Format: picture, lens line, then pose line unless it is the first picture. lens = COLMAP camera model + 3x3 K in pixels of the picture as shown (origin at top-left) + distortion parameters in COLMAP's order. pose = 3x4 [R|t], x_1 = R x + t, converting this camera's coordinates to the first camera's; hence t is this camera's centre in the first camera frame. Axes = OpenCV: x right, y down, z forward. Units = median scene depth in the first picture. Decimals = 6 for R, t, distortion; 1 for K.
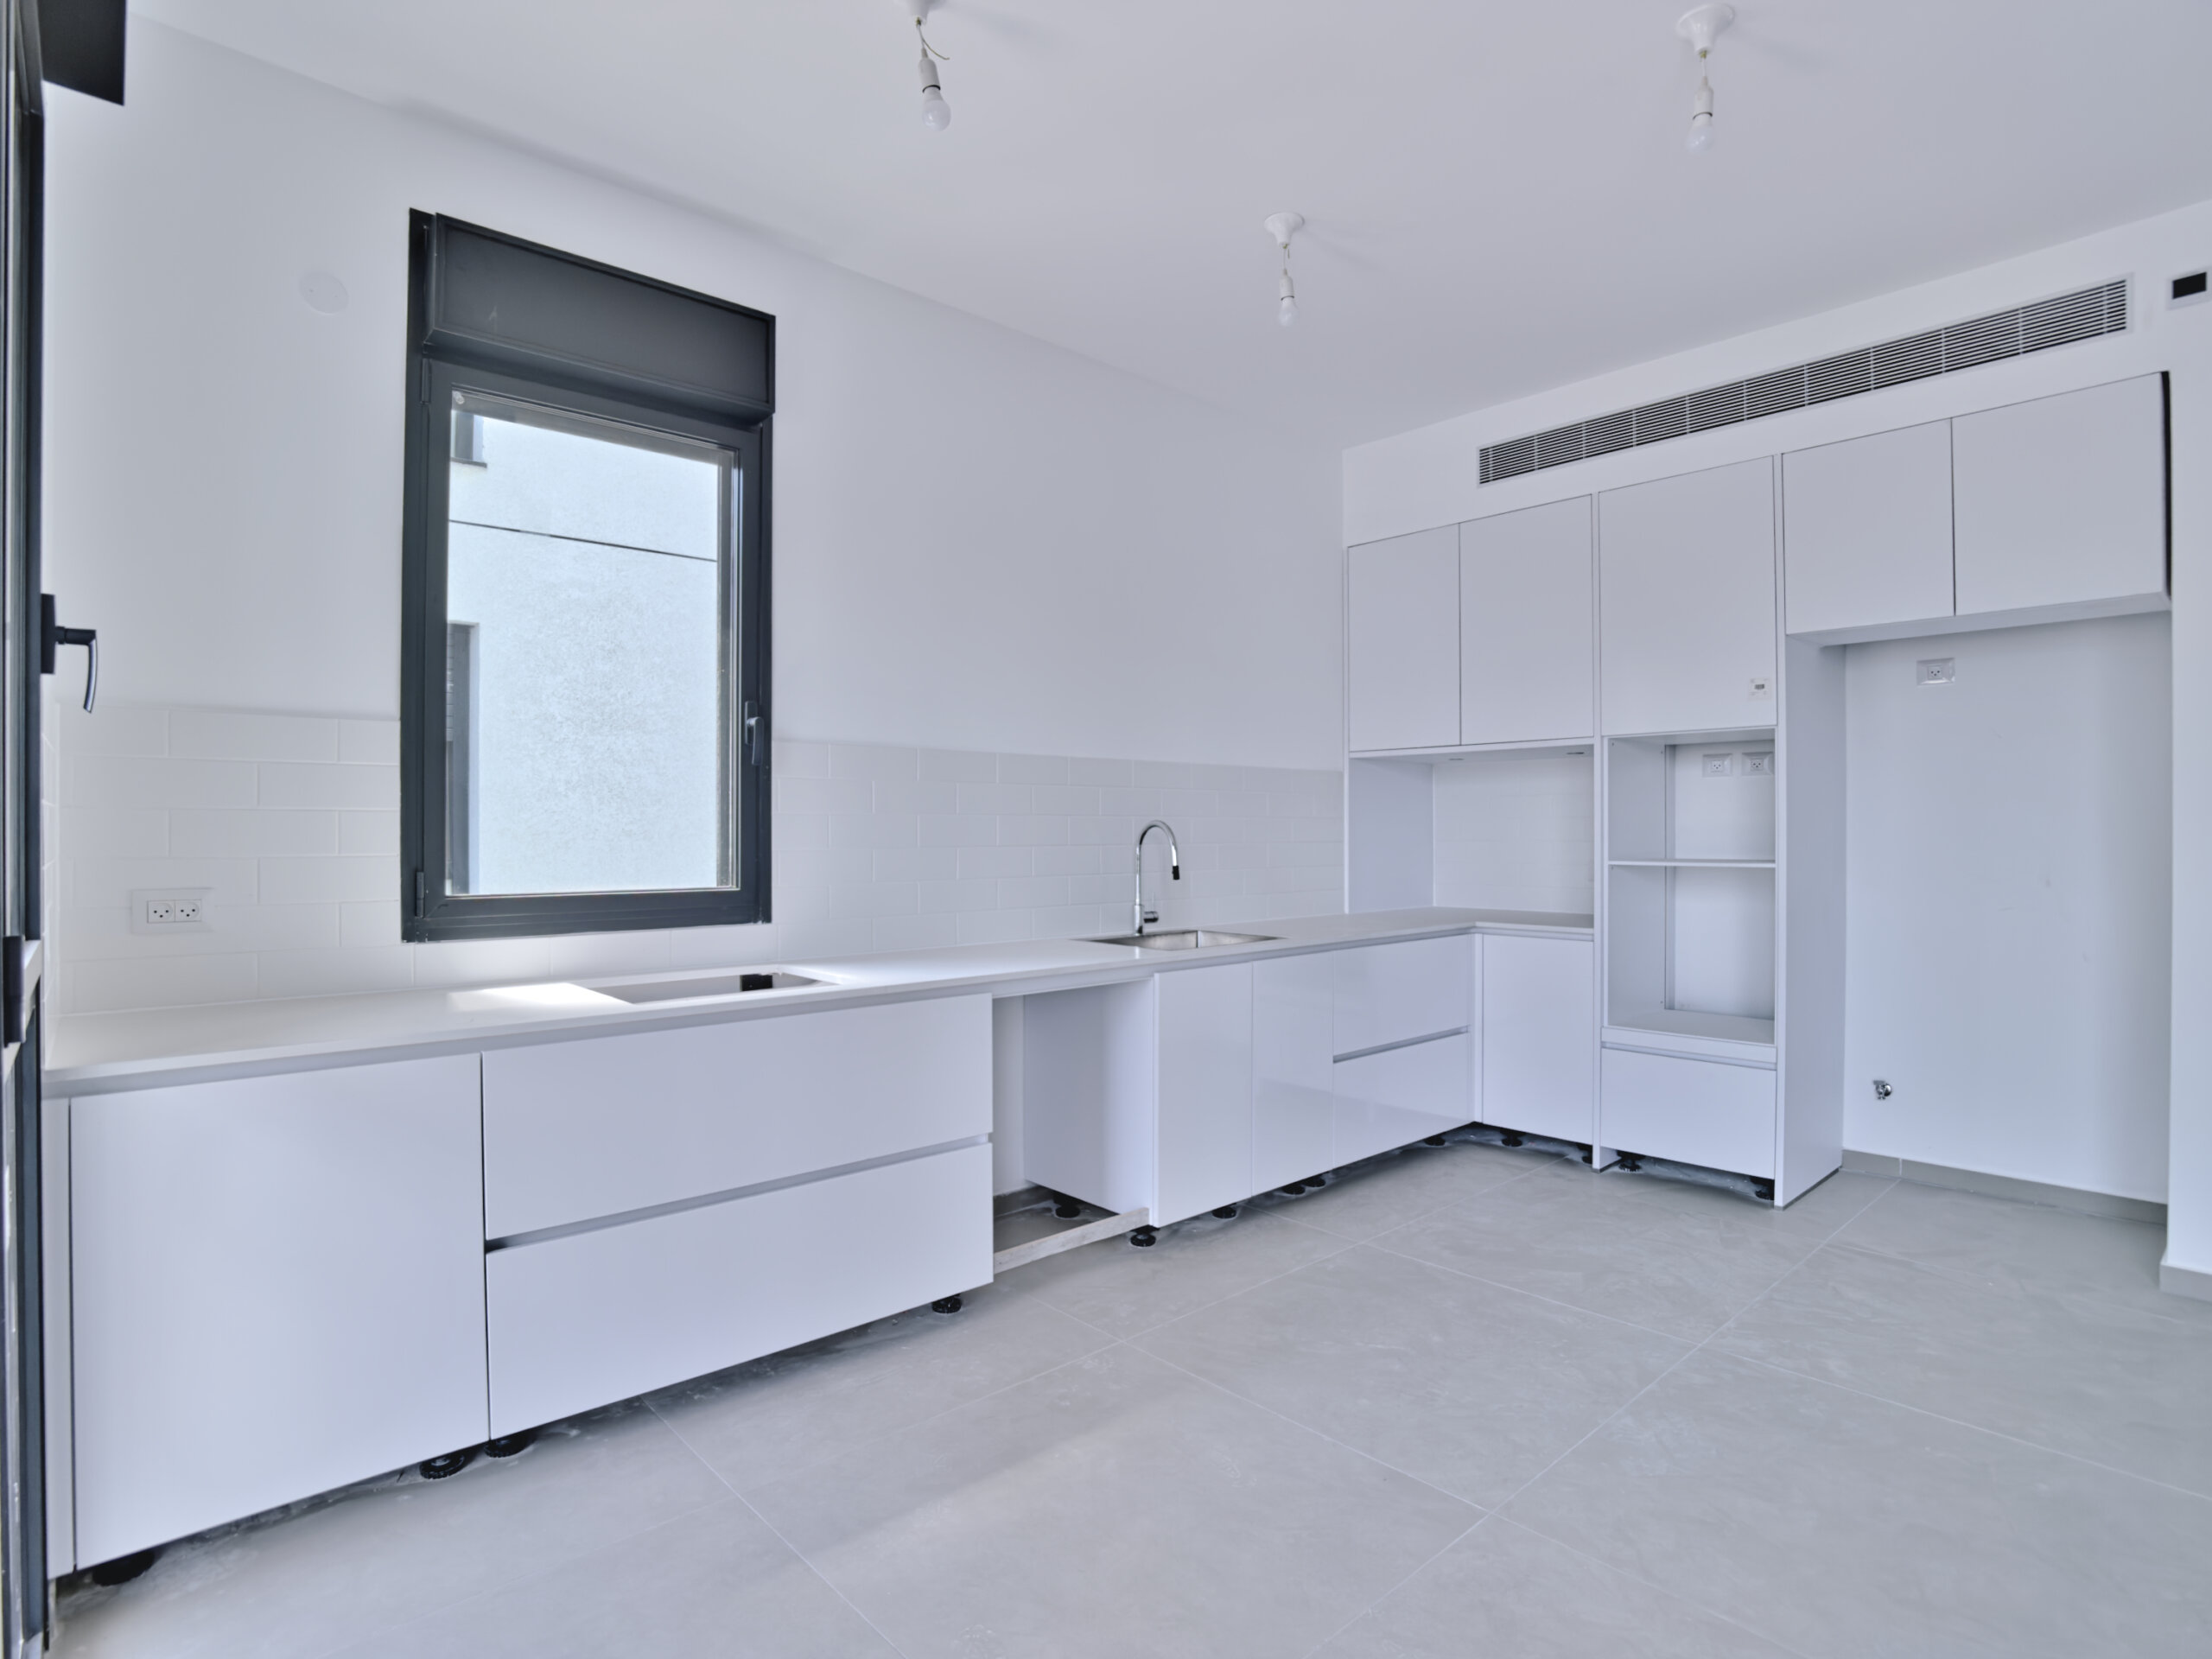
lens RADIAL K [[1143.0, 0, 1114.9], [0, 1143.0, 836.3], [0, 0, 1]] dist [-0.034402, 0.005299]
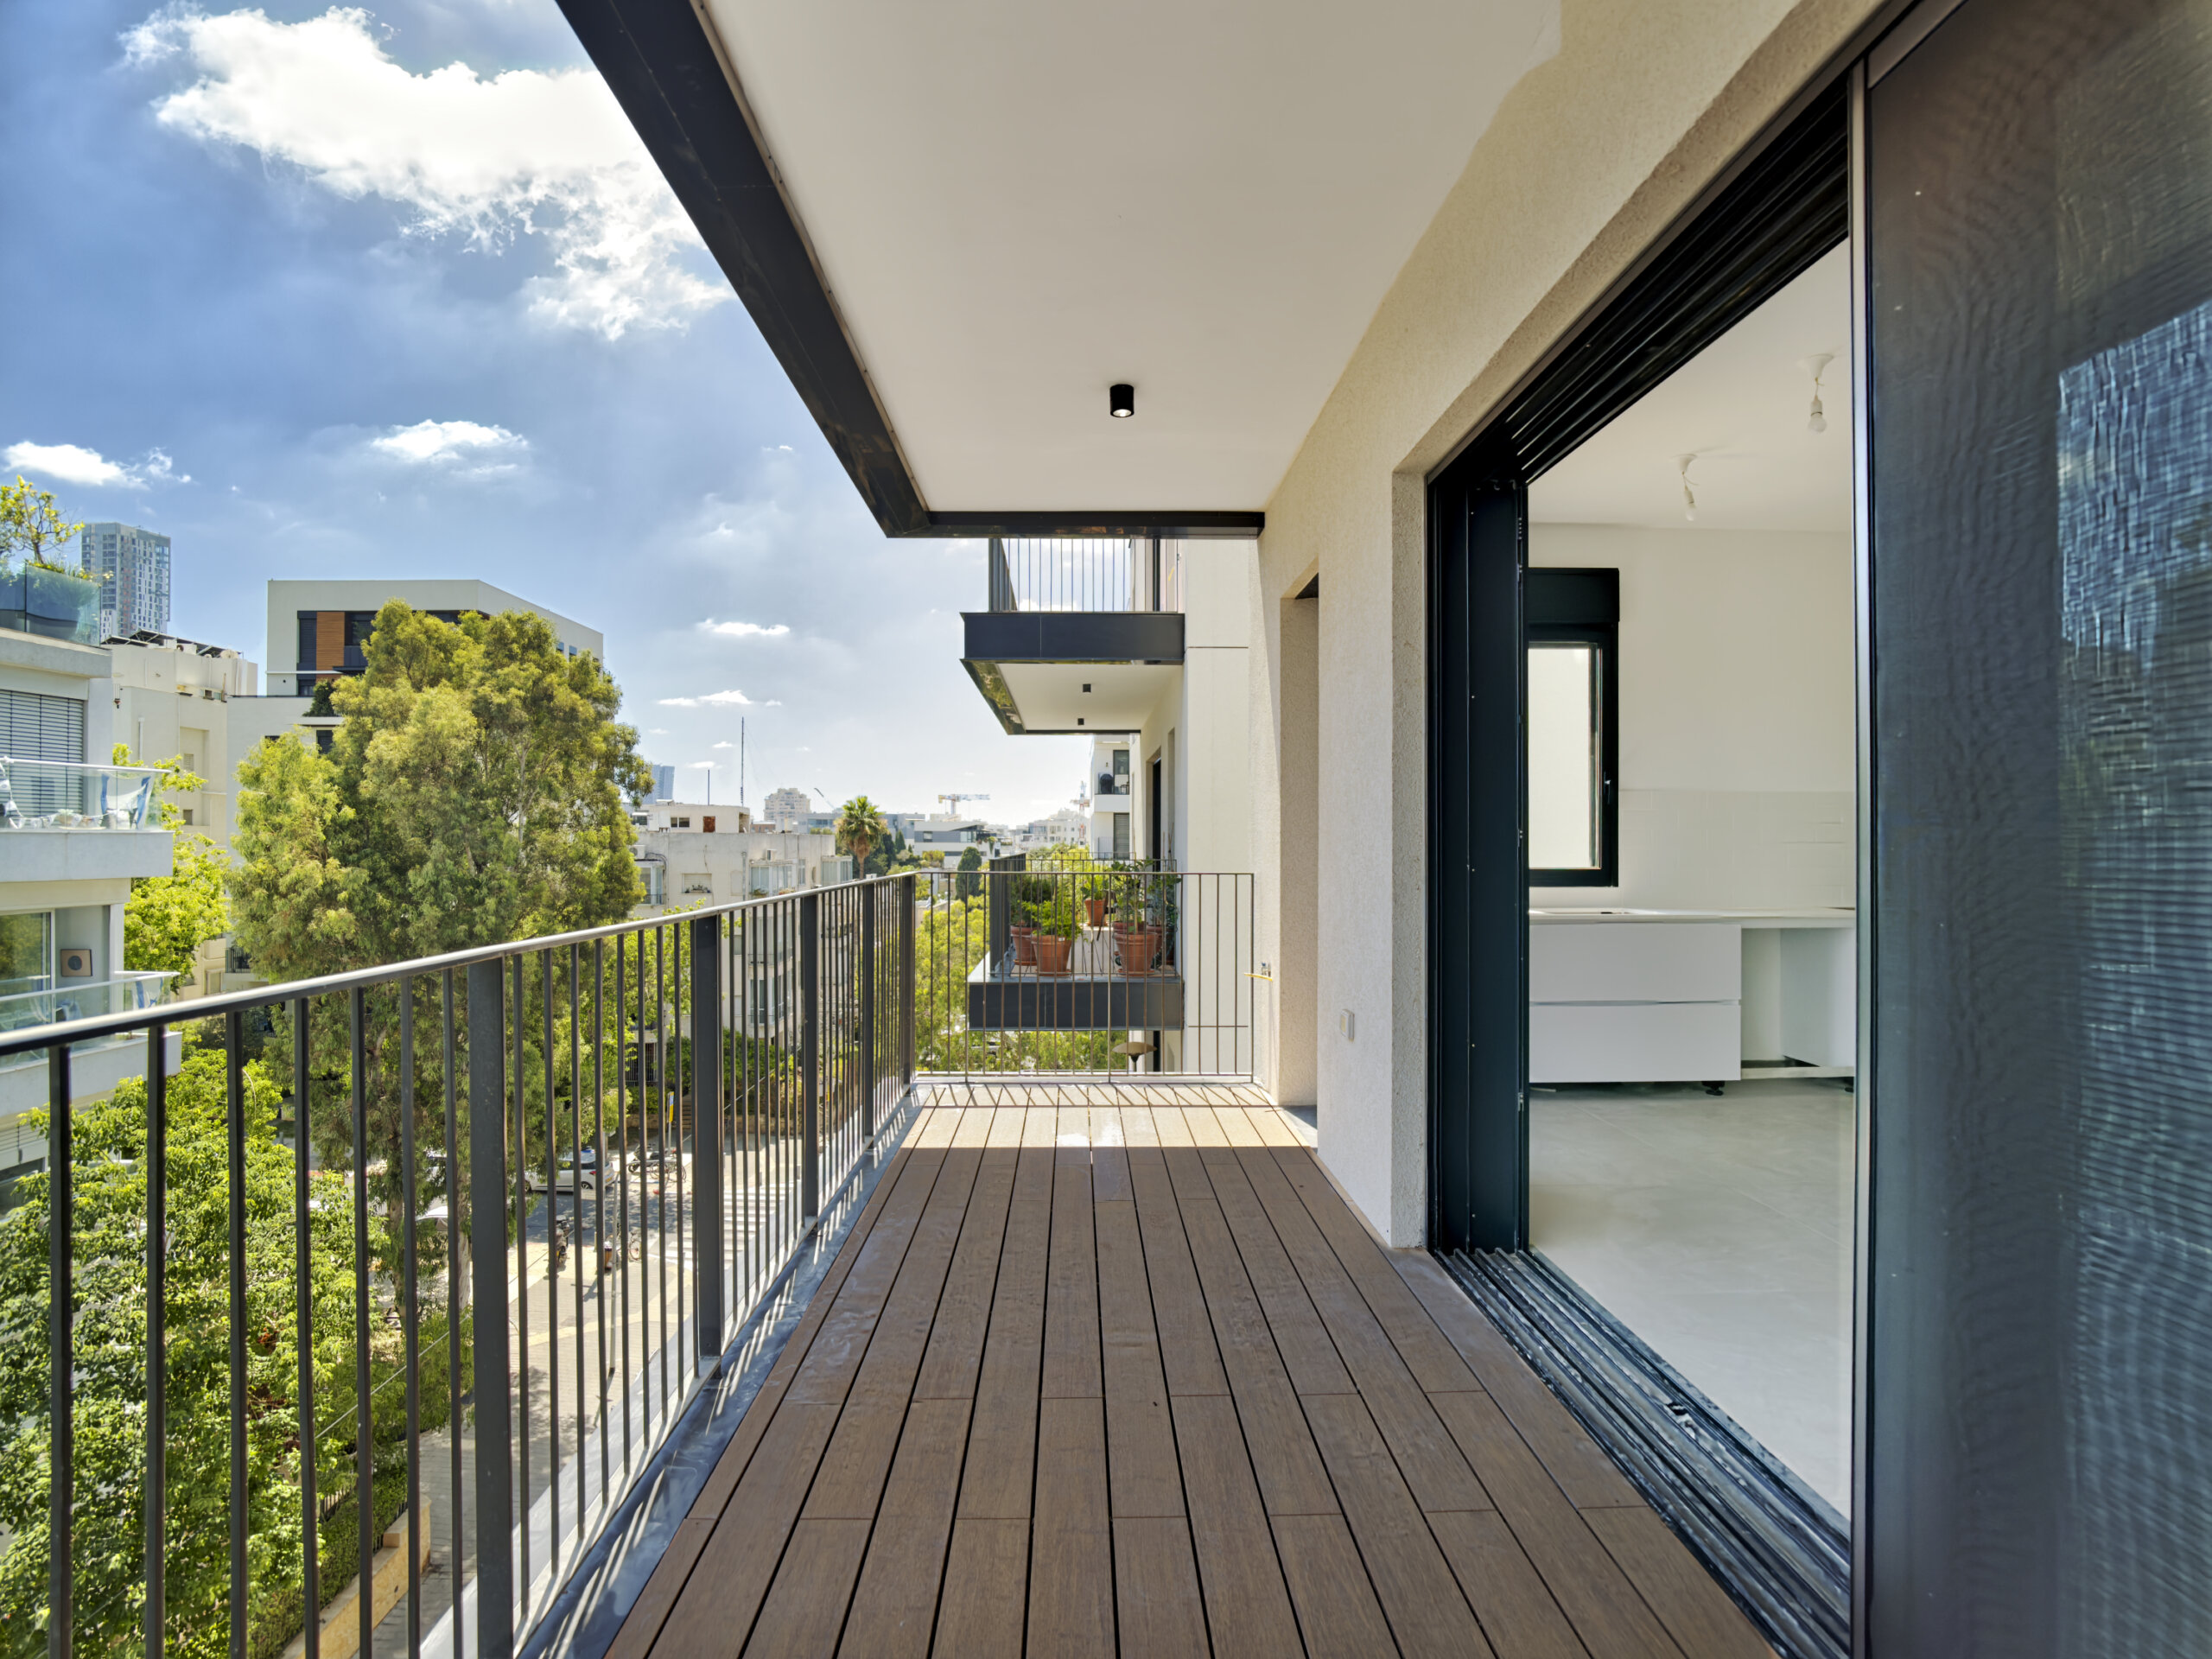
lens RADIAL K [[1143.0, 0, 1087.9], [0, 1143.0, 838.3], [0, 0, 1]] dist [-0.034402, 0.005299]
pose [[0.743337, 0.000397, -0.668917, 0.309937], [-0.005718, 0.999967, -0.005761, 0.011366], [0.668892, 0.008107, 0.743315, -1.009358]]
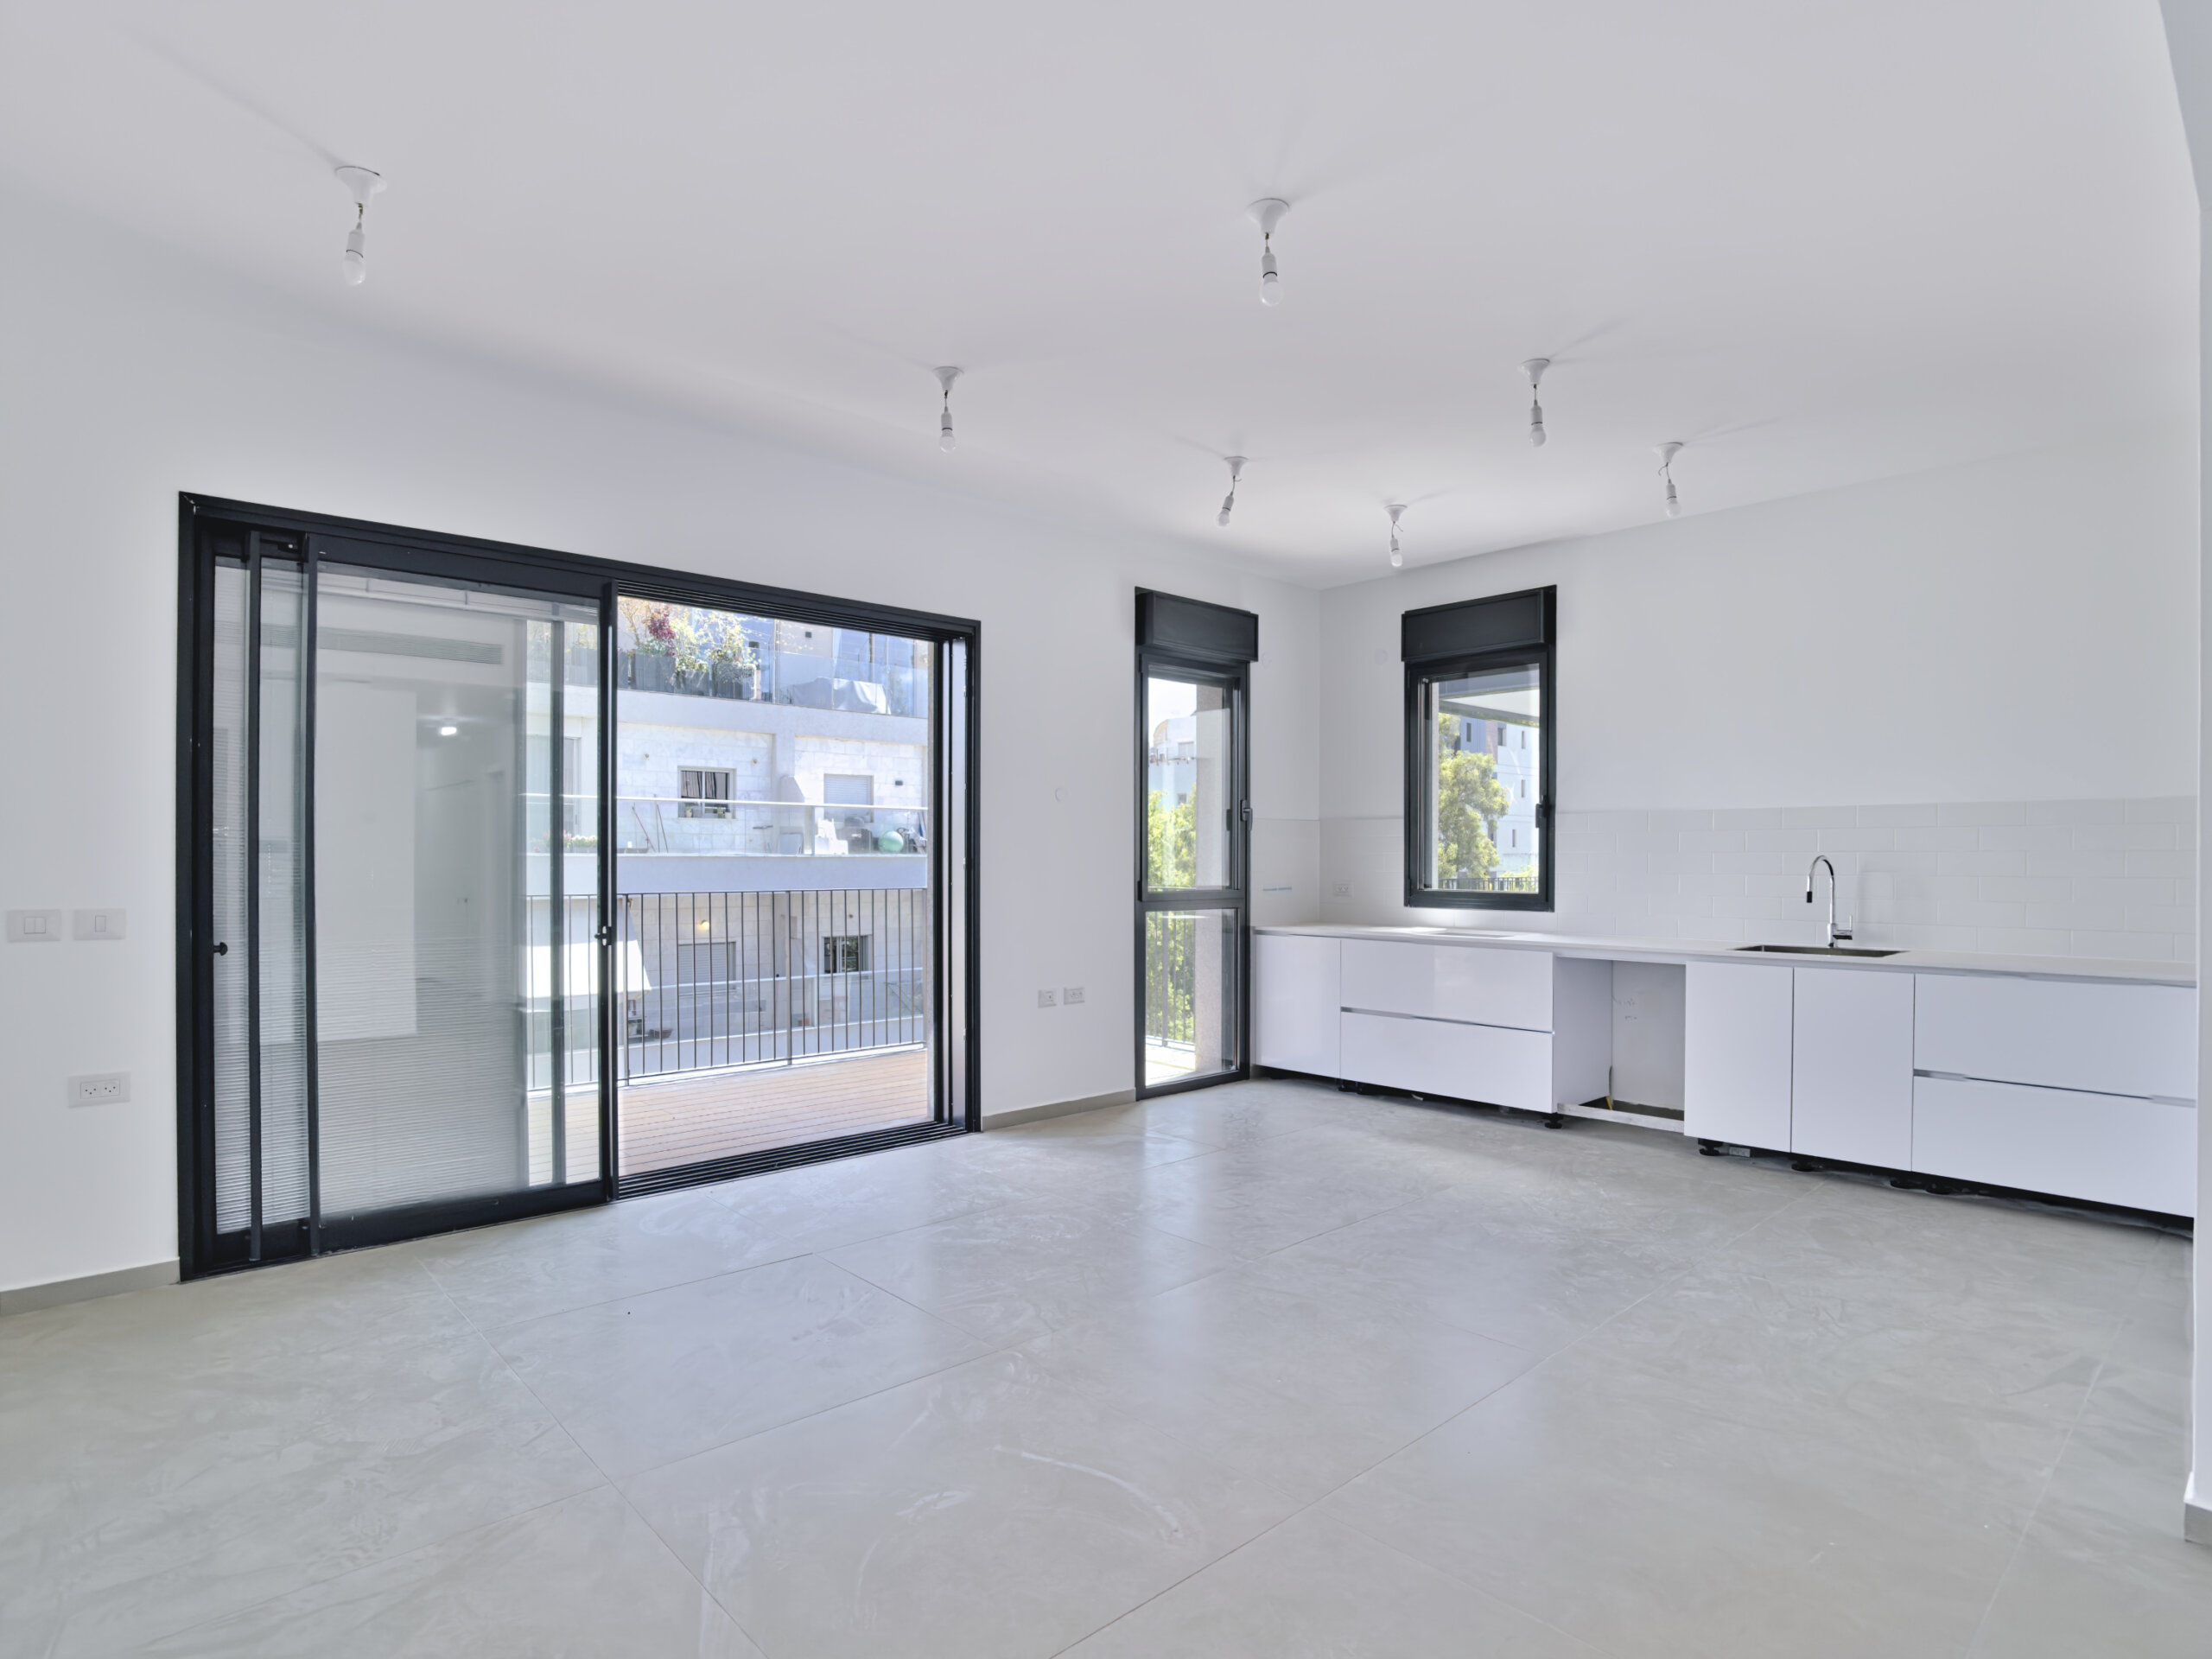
lens RADIAL K [[1143.0, 0, 1107.3], [0, 1143.0, 874.0], [0, 0, 1]] dist [-0.034402, 0.005299]
pose [[-0.001197, 0.014243, -0.999898, 1.562317], [-0.005062, 0.999886, 0.014249, -0.009398], [0.999986, 0.005078, -0.001125, 0.274421]]
